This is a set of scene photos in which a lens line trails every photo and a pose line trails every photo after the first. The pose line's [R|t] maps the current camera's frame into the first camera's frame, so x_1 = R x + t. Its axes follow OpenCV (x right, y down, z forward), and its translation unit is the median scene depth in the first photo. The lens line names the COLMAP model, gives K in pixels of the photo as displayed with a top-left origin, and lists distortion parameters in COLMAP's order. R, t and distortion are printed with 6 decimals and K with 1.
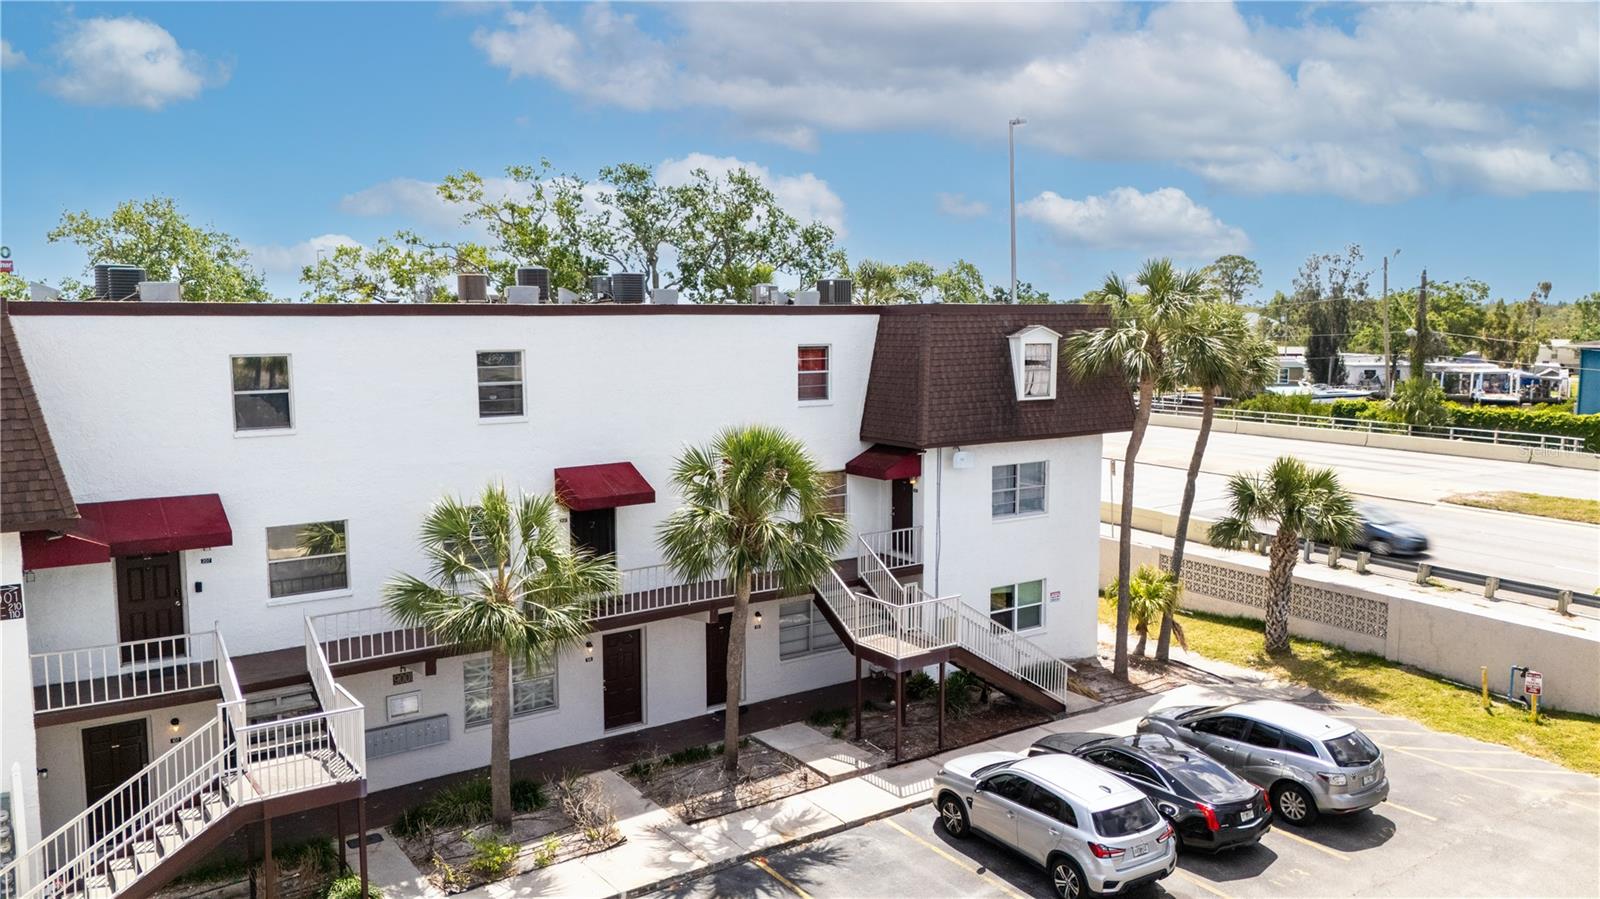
lens RADIAL K [[1147.5, 0, 801.5], [0, 1147.5, 454.2], [0, 0, 1]] dist [0.061000, -0.007823]
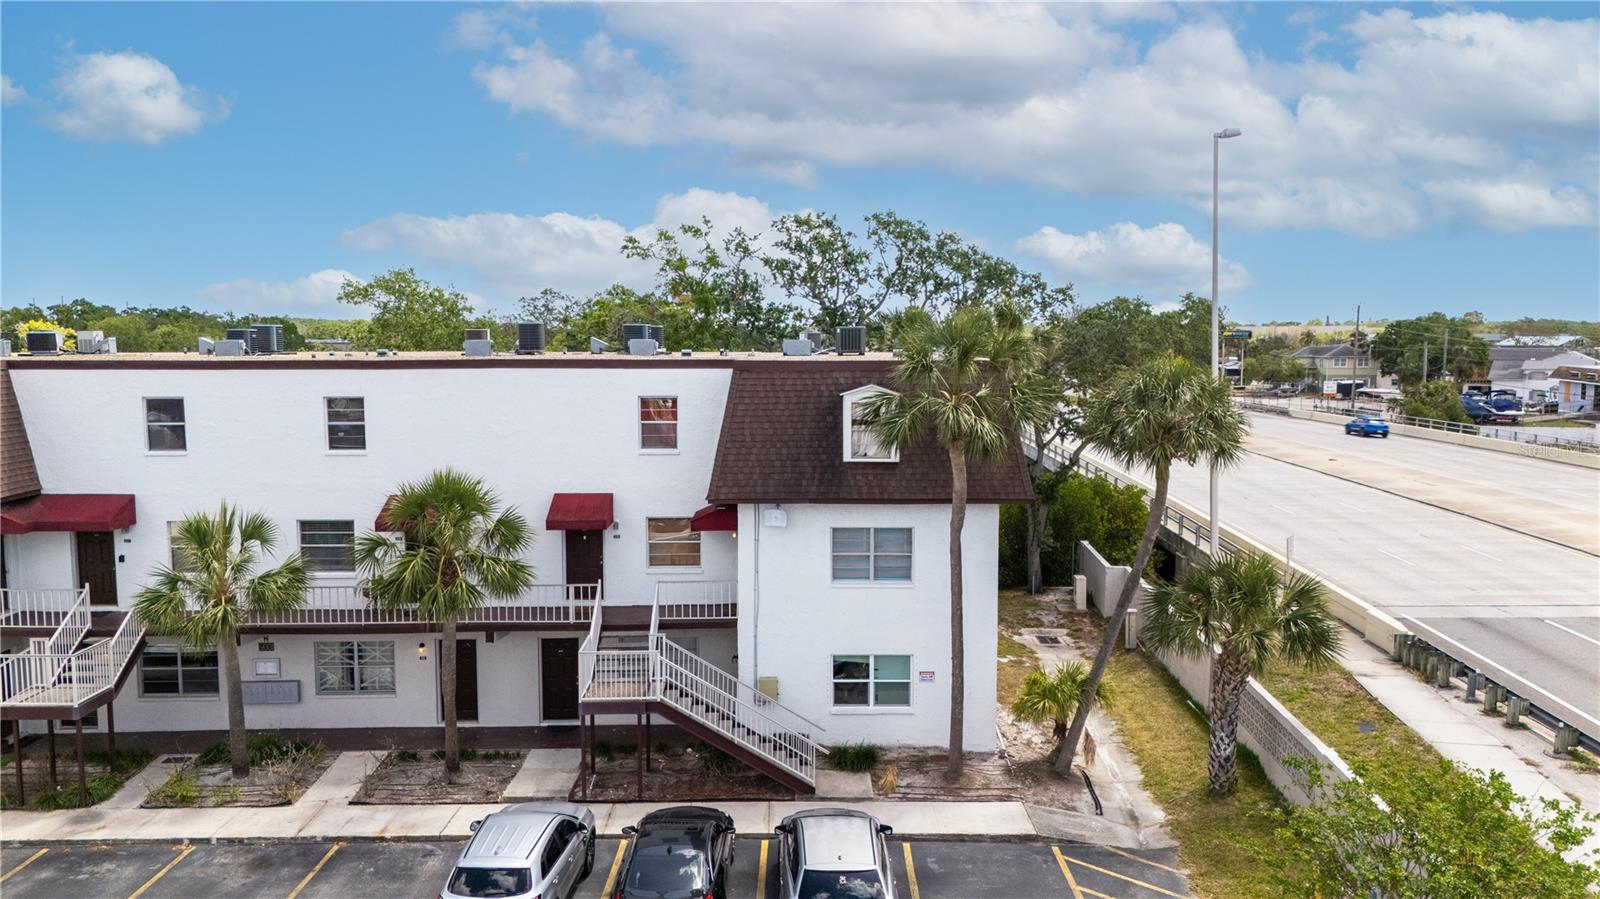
lens RADIAL K [[1147.5, 0, 802.5], [0, 1147.5, 445.5], [0, 0, 1]] dist [0.061000, -0.007823]
pose [[0.832883, 0.052314, -0.550971, 0.707127], [-0.068853, 0.997583, -0.009362, -0.050034], [0.549150, 0.045733, 0.834472, 0.190388]]
